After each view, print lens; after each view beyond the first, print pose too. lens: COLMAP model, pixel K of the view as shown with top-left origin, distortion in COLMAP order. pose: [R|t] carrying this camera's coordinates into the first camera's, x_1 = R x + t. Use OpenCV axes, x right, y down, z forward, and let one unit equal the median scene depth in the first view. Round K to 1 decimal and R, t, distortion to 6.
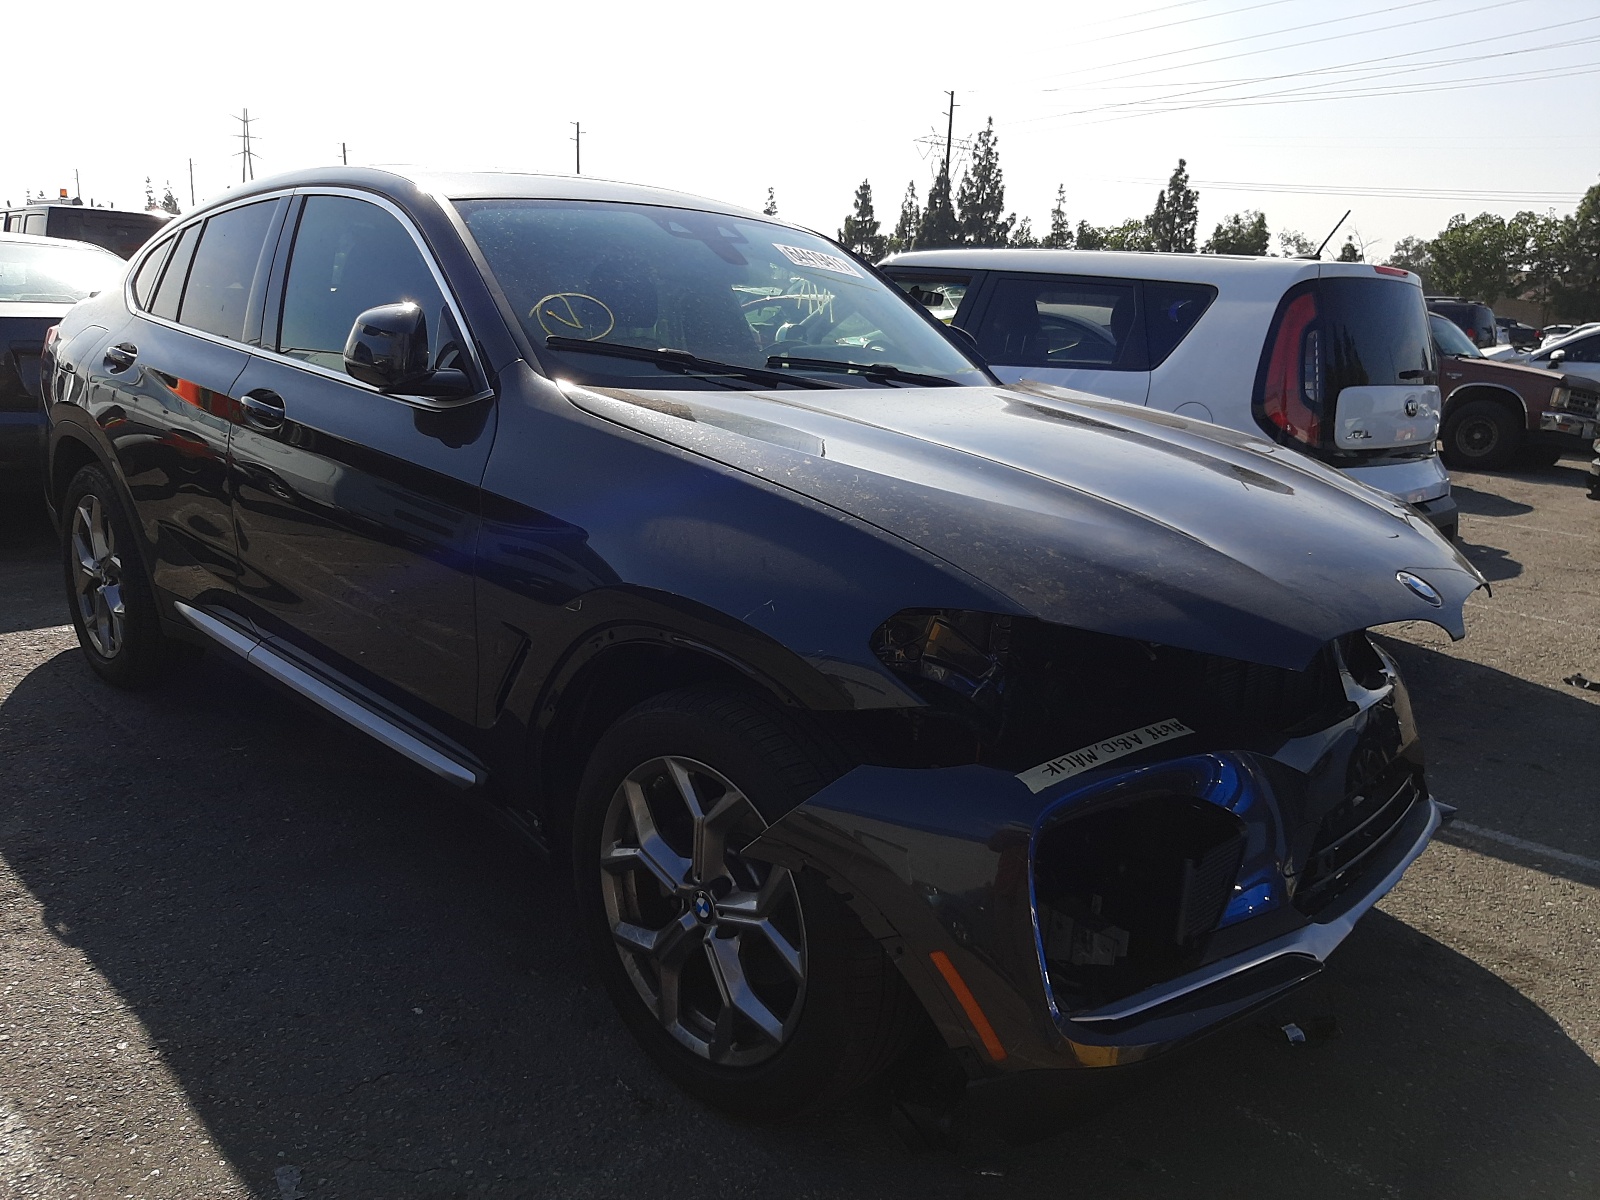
lens RADIAL K [[1219.5, 0, 800.0], [0, 1219.5, 600.0], [0, 0, 1]] dist [0.032368, -0.089205]
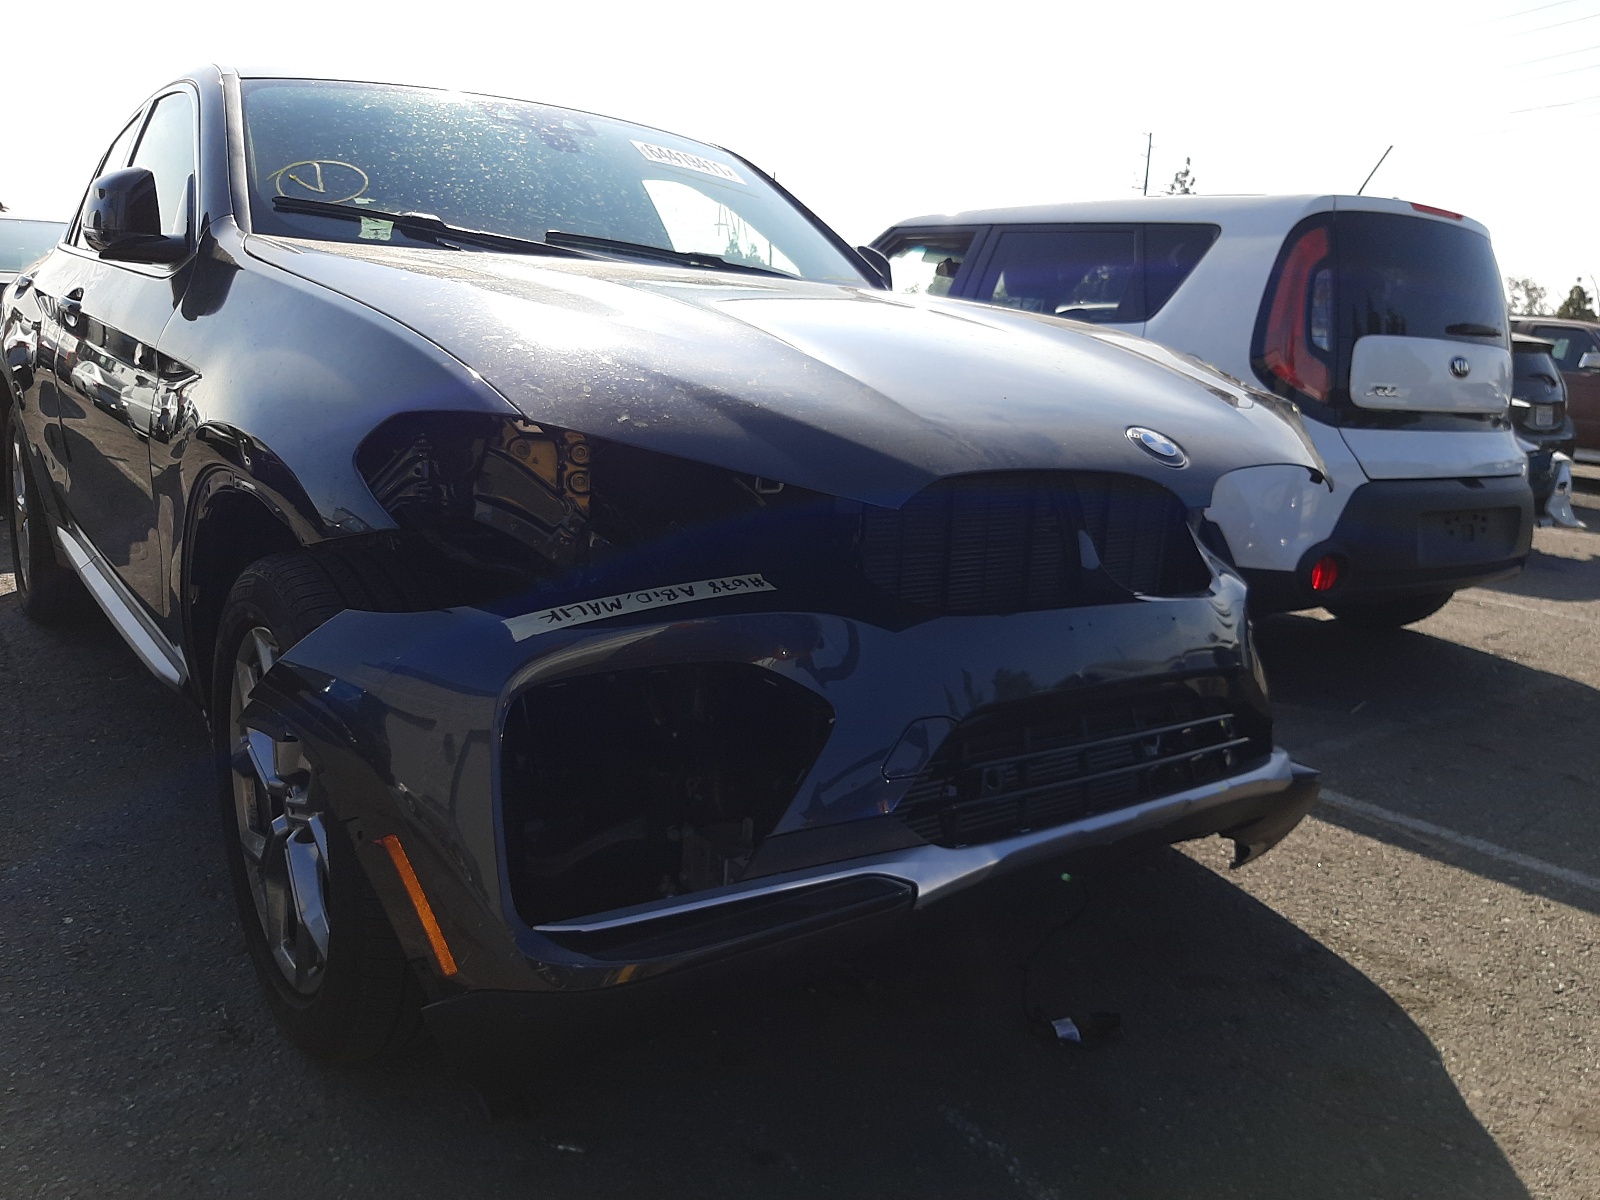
lens RADIAL K [[1228.6, 0, 800.0], [0, 1228.6, 600.0], [0, 0, 1]] dist [0.073530, -0.142568]
pose [[0.990839, 0.031732, -0.131268, 0.284865], [-0.035860, 0.998930, -0.029203, 0.088620], [0.130201, 0.033642, 0.990917, 0.139363]]
